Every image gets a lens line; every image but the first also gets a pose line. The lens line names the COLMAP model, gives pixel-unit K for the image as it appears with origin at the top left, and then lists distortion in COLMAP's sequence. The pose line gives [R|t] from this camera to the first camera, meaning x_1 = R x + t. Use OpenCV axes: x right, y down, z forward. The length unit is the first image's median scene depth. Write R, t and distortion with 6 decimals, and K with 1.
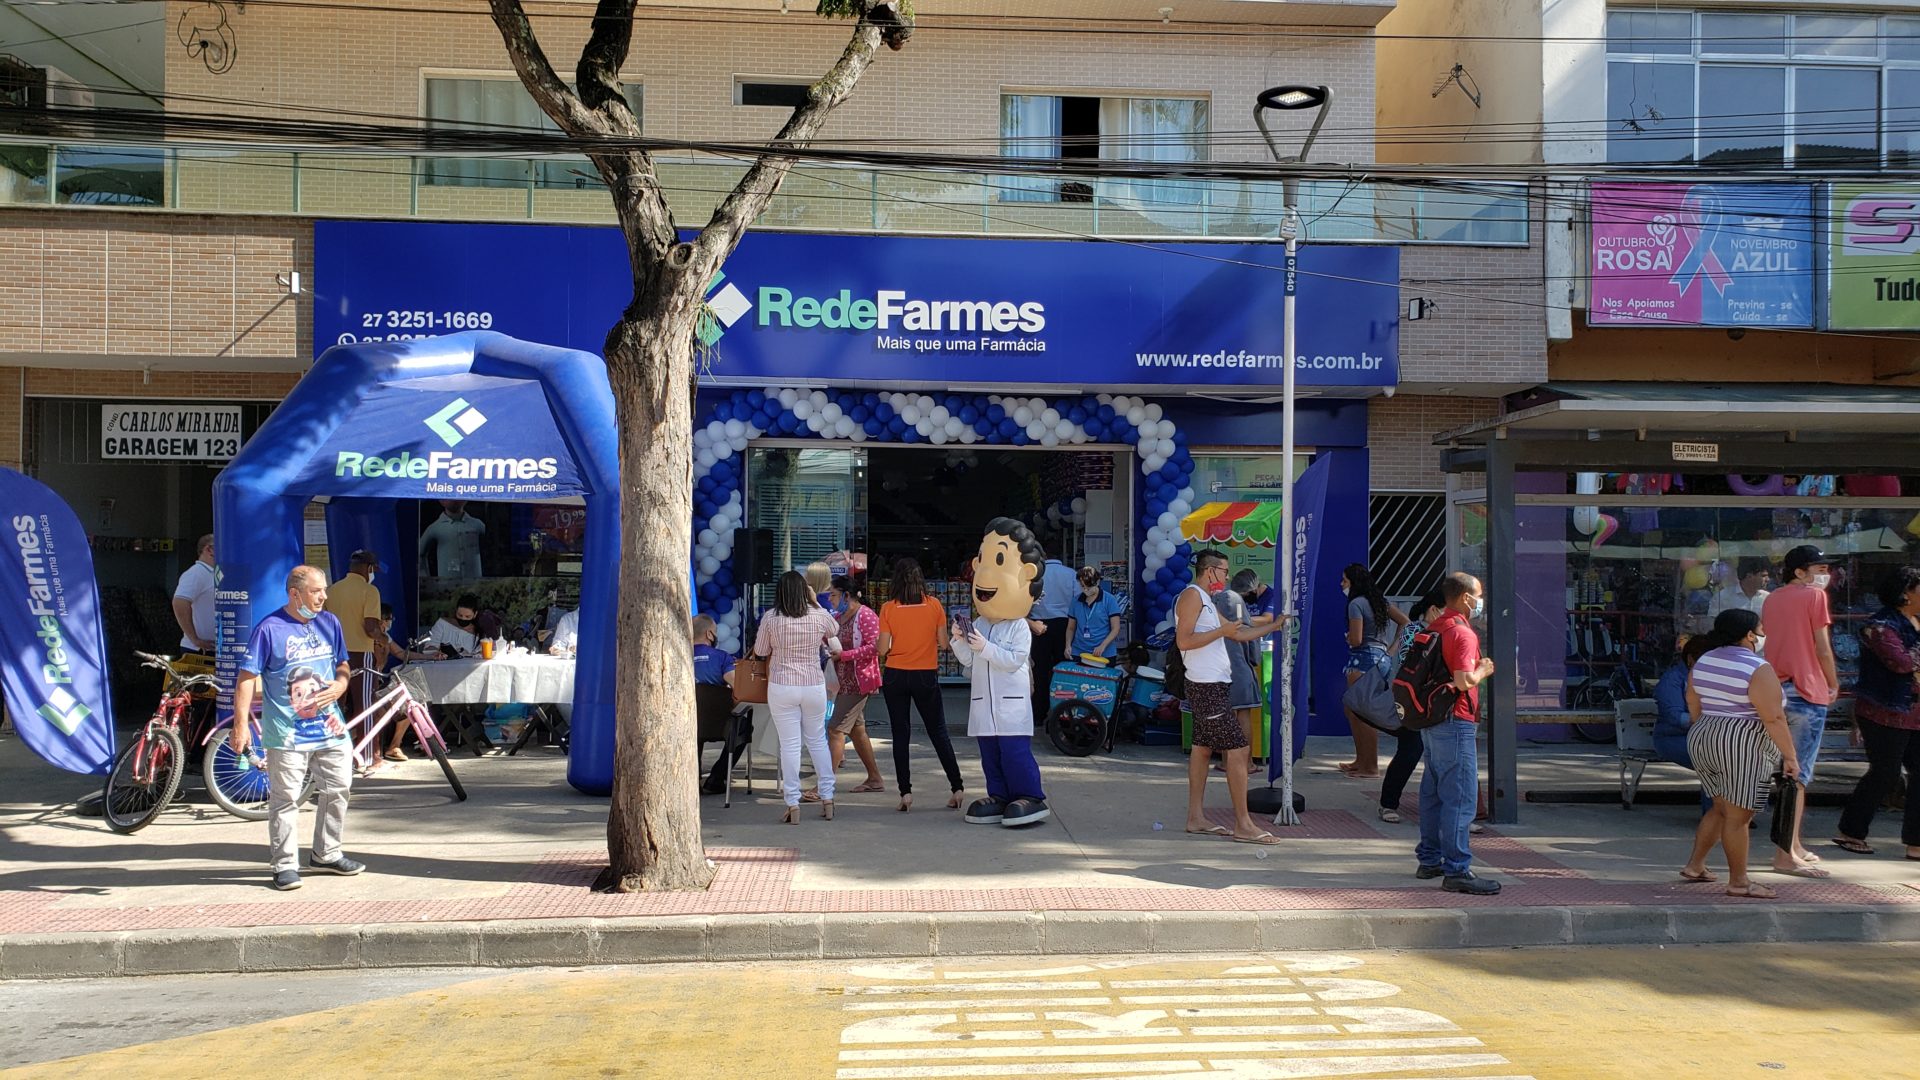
lens RADIAL K [[1446.8, 0, 960.0], [0, 1446.8, 540.0], [0, 0, 1]] dist [-0.003994, -0.003512]
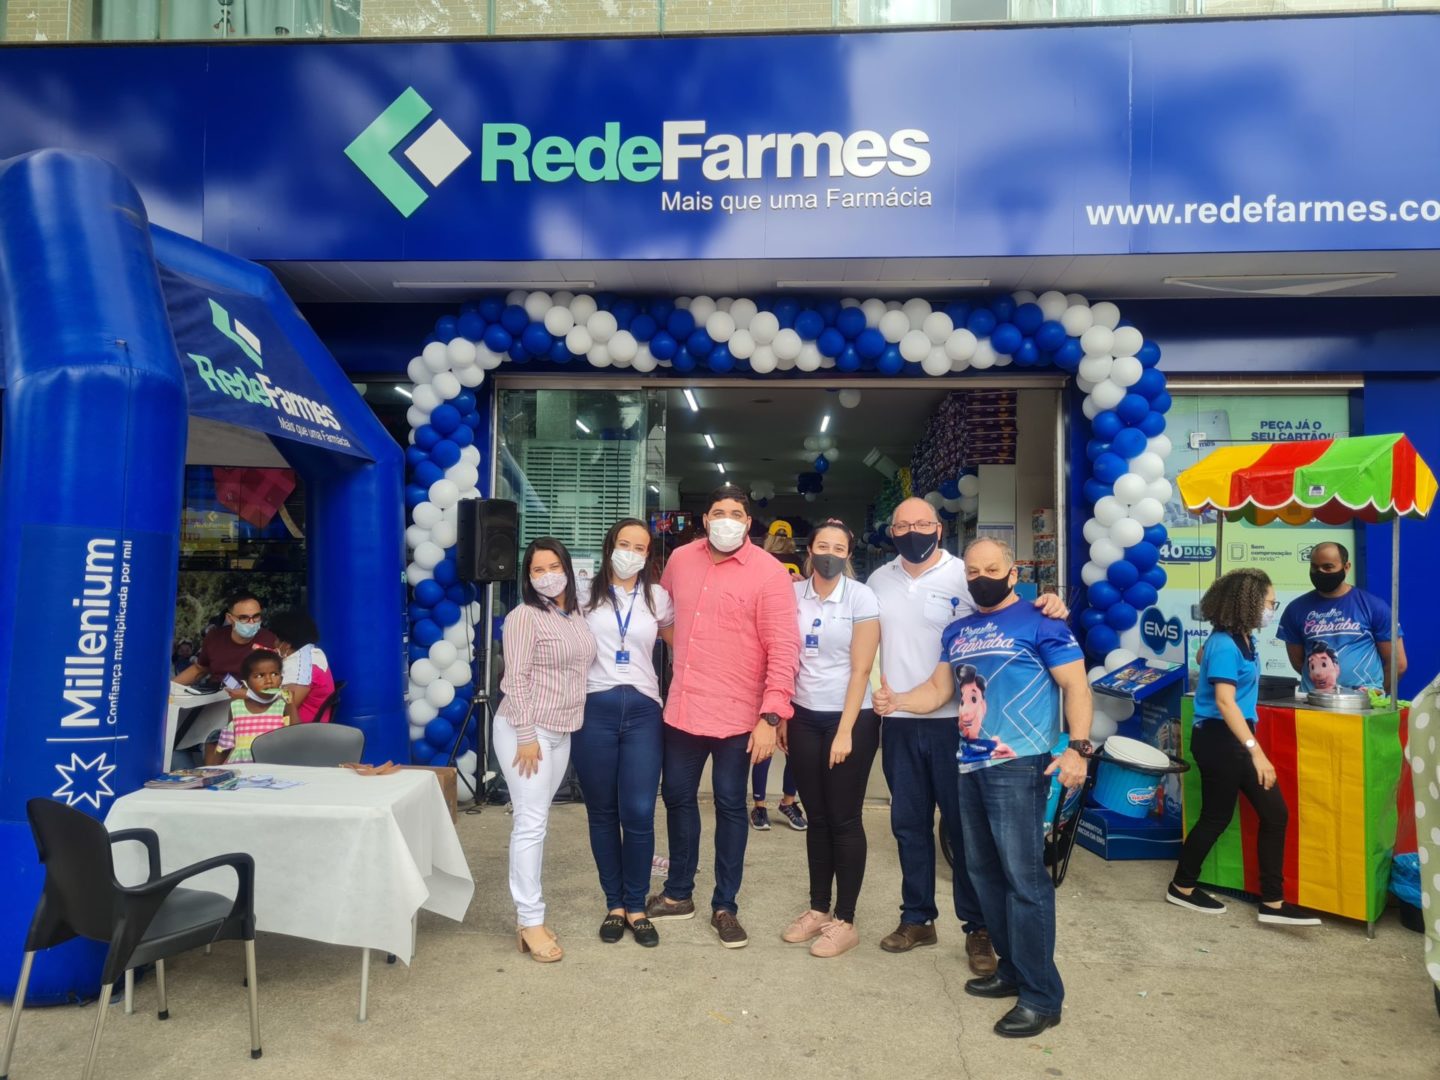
lens RADIAL K [[940.3, 0, 718.1], [0, 940.3, 515.8], [0, 0, 1]] dist [0.056045, -0.051250]
pose [[0.989560, -0.003253, -0.144086, 0.026582], [-0.003020, 0.999058, -0.043298, 0.018778], [0.144091, 0.043281, 0.988617, 0.594353]]
